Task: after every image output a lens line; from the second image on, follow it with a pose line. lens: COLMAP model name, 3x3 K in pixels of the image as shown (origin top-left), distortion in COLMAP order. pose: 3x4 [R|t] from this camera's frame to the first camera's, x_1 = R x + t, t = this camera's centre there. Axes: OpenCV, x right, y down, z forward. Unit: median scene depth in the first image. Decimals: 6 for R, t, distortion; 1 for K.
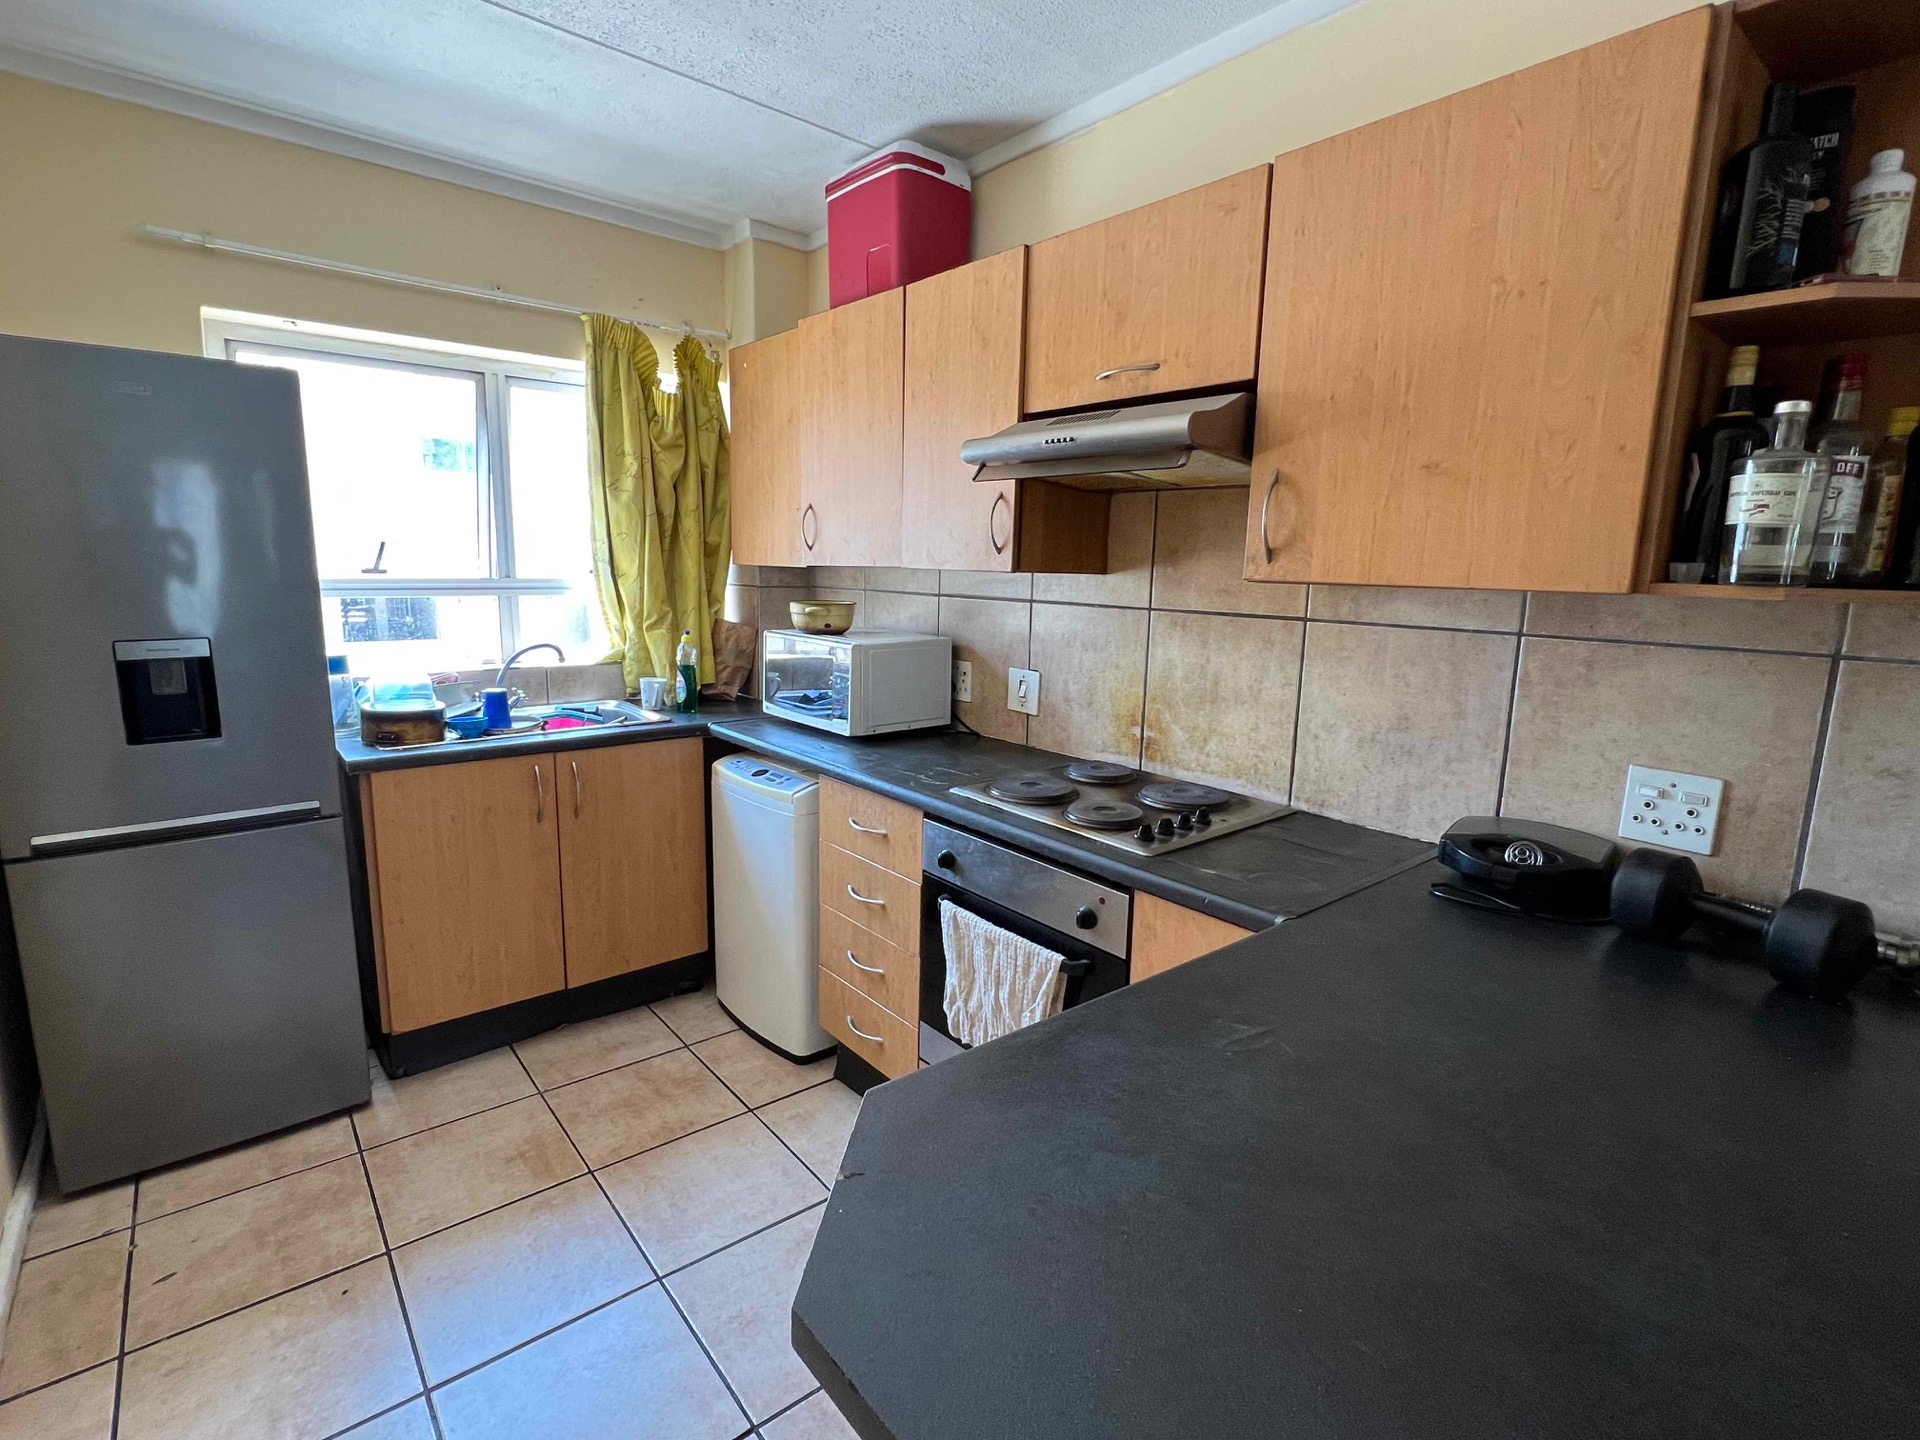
lens RADIAL K [[910.9, 0, 957.4], [0, 910.9, 728.3], [0, 0, 1]] dist [0.004066, -0.000266]
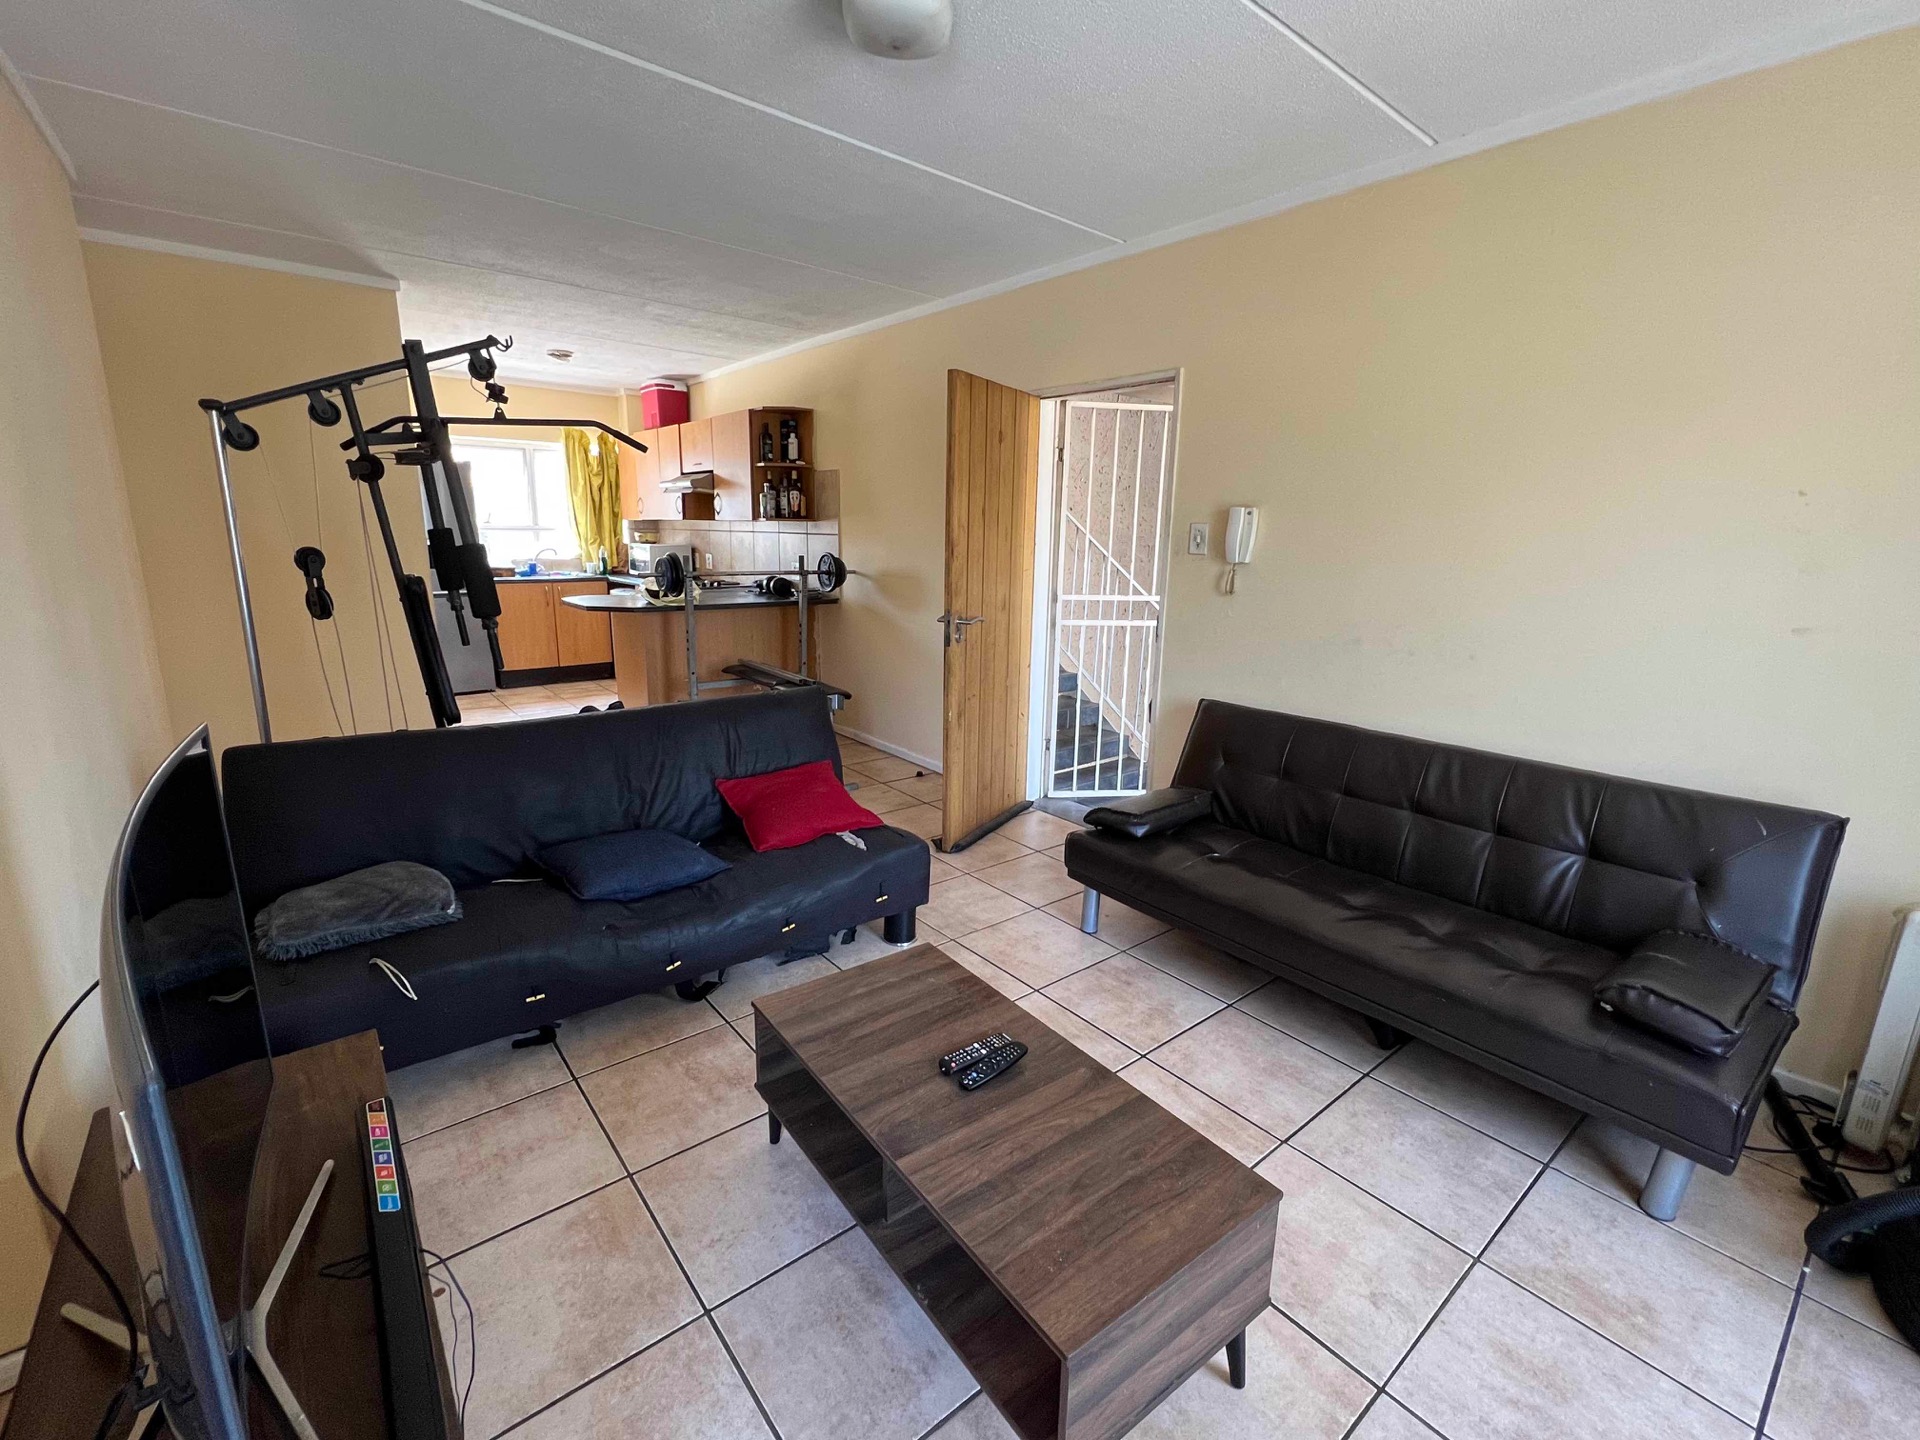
lens RADIAL K [[835.3, 0, 961.5], [0, 835.3, 711.0], [0, 0, 1]] dist [0.002275, 0.000220]
pose [[0.999832, -0.006972, -0.016945, 0.800259], [0.007683, 0.999077, 0.042269, 0.288183], [0.016635, -0.042392, 0.998963, -1.469833]]
